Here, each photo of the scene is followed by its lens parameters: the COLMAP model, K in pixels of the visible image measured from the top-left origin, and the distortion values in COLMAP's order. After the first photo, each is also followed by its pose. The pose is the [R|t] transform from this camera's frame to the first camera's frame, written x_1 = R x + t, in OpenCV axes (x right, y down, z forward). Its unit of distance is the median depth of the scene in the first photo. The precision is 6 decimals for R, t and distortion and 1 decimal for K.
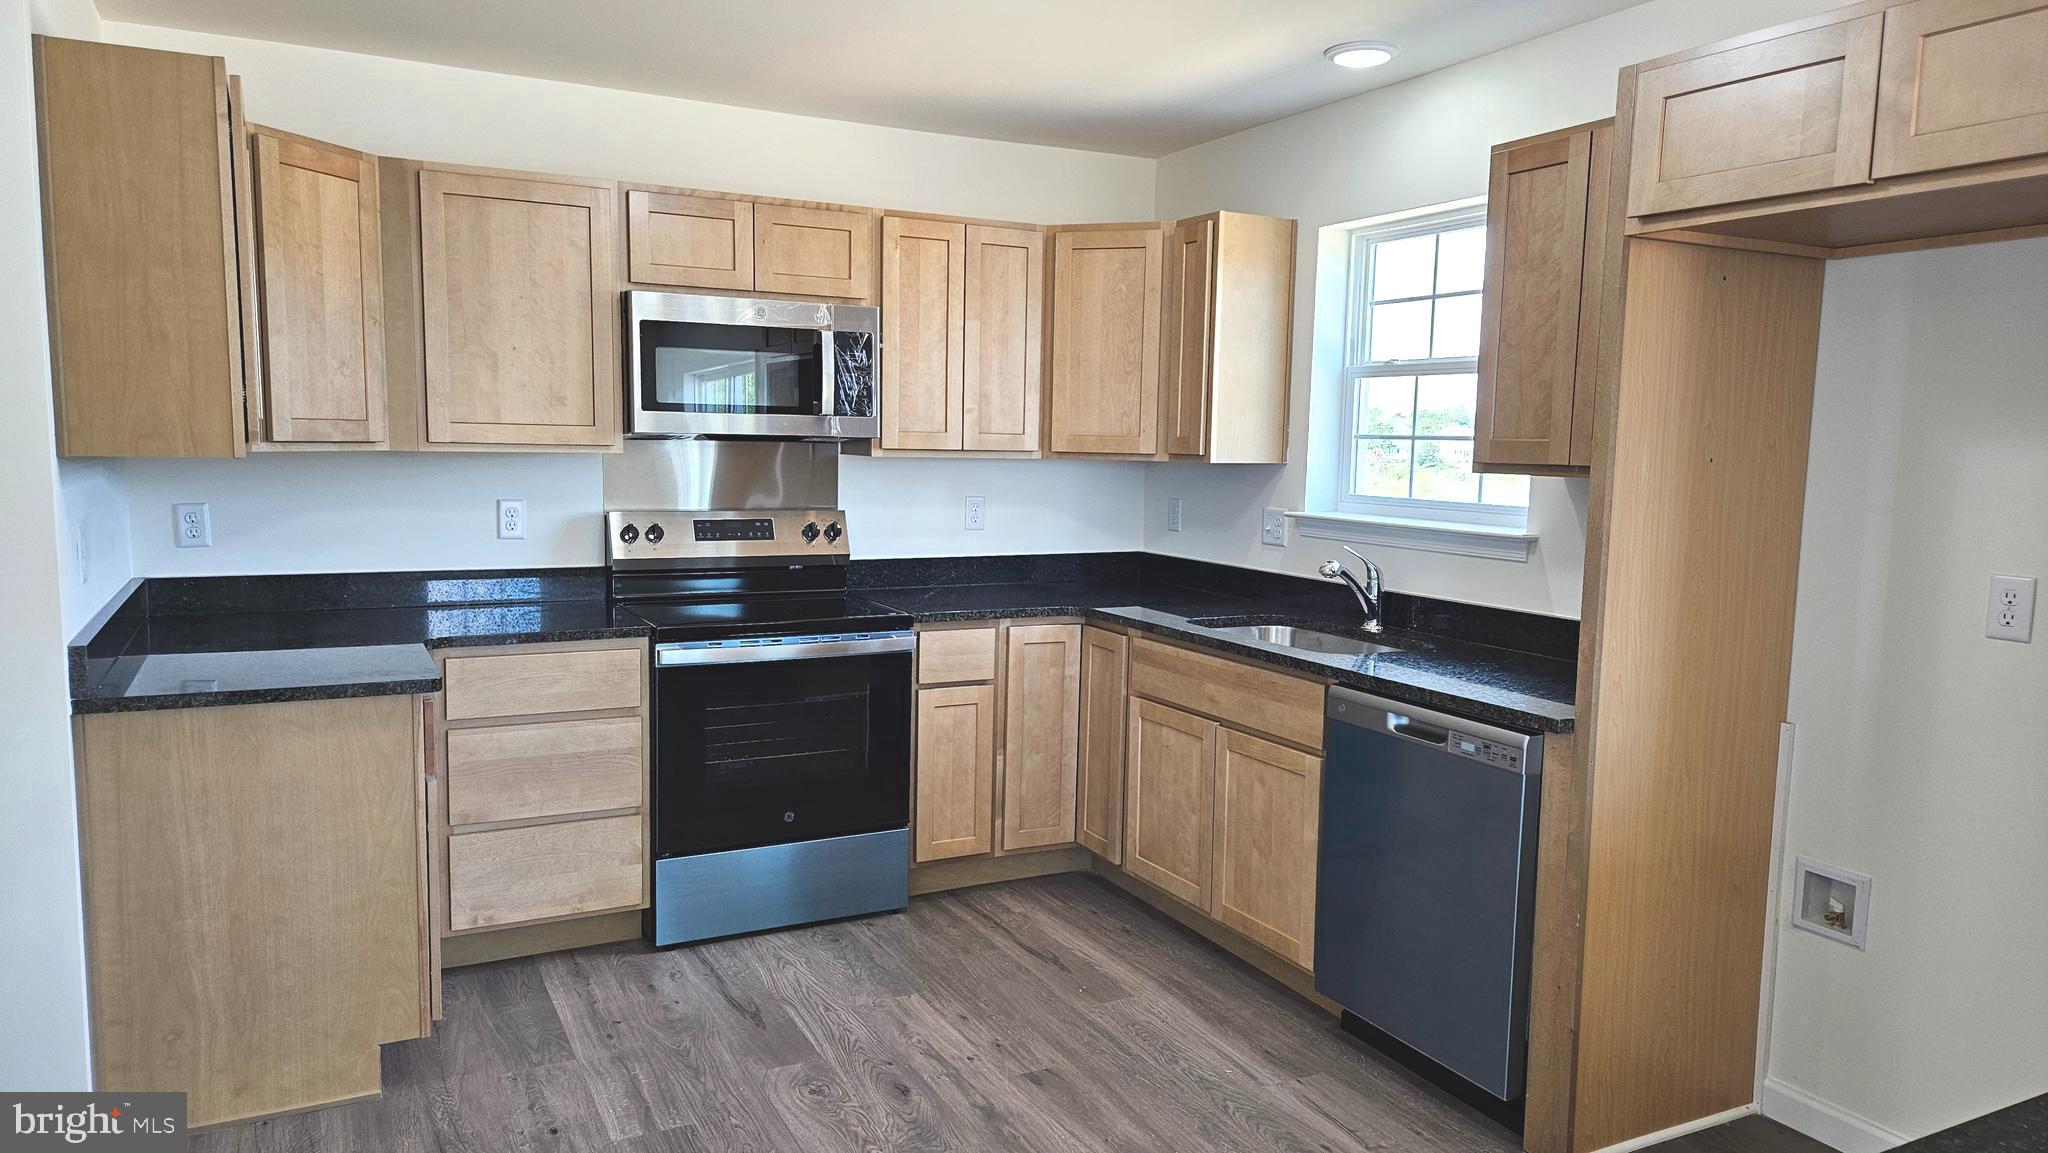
lens RADIAL K [[1408.6, 0, 1024.0], [0, 1408.6, 576.5], [0, 0, 1]] dist [0.200472, 0.000152]
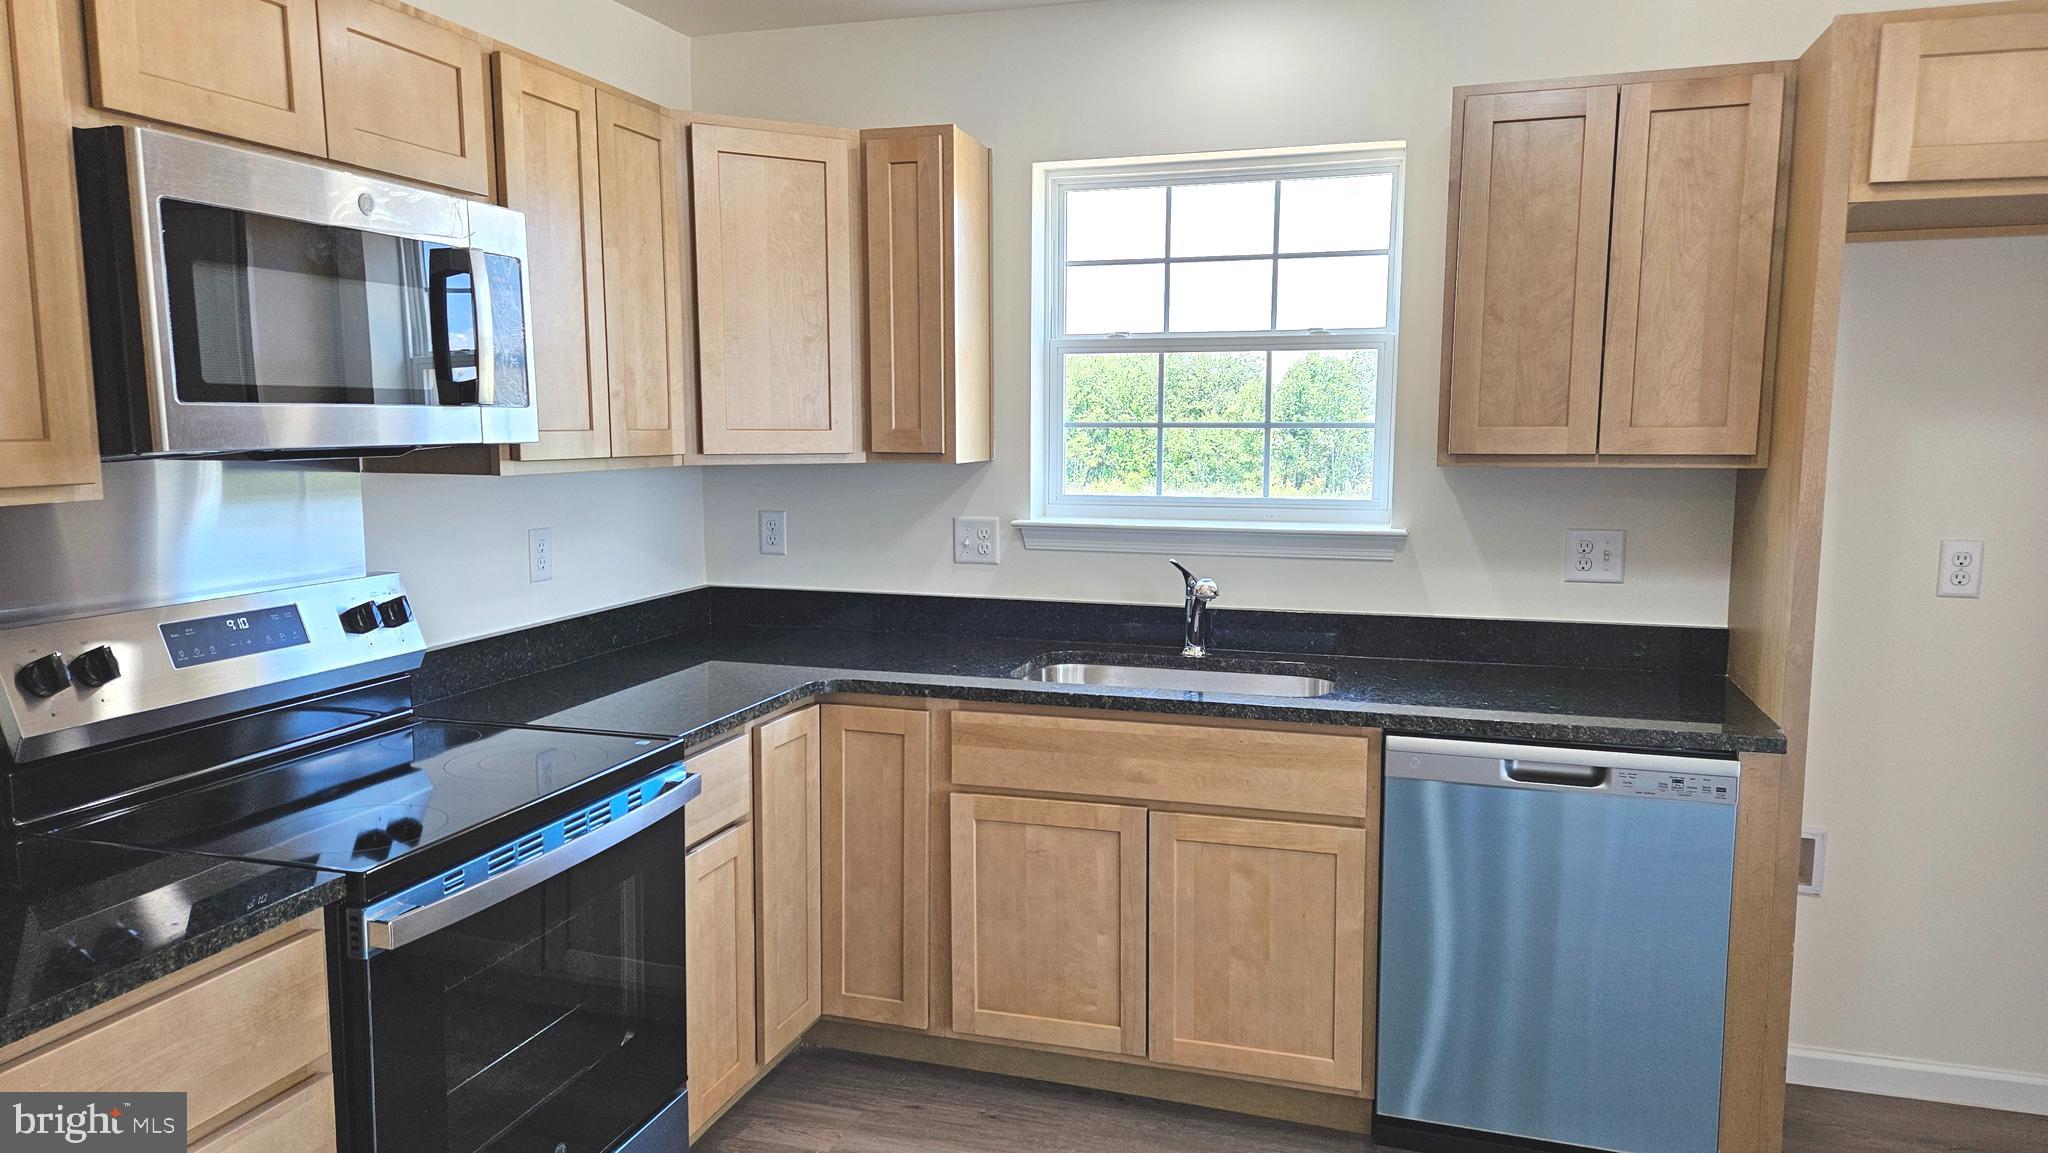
lens RADIAL K [[1361.5, 0, 1024.4], [0, 1361.5, 591.2], [0, 0, 1]] dist [0.136113, -0.151864]
pose [[0.717419, -0.109121, 0.688043, -0.360149], [0.090723, 0.993880, 0.063029, -0.056849], [-0.690710, 0.017203, 0.722928, 0.468996]]
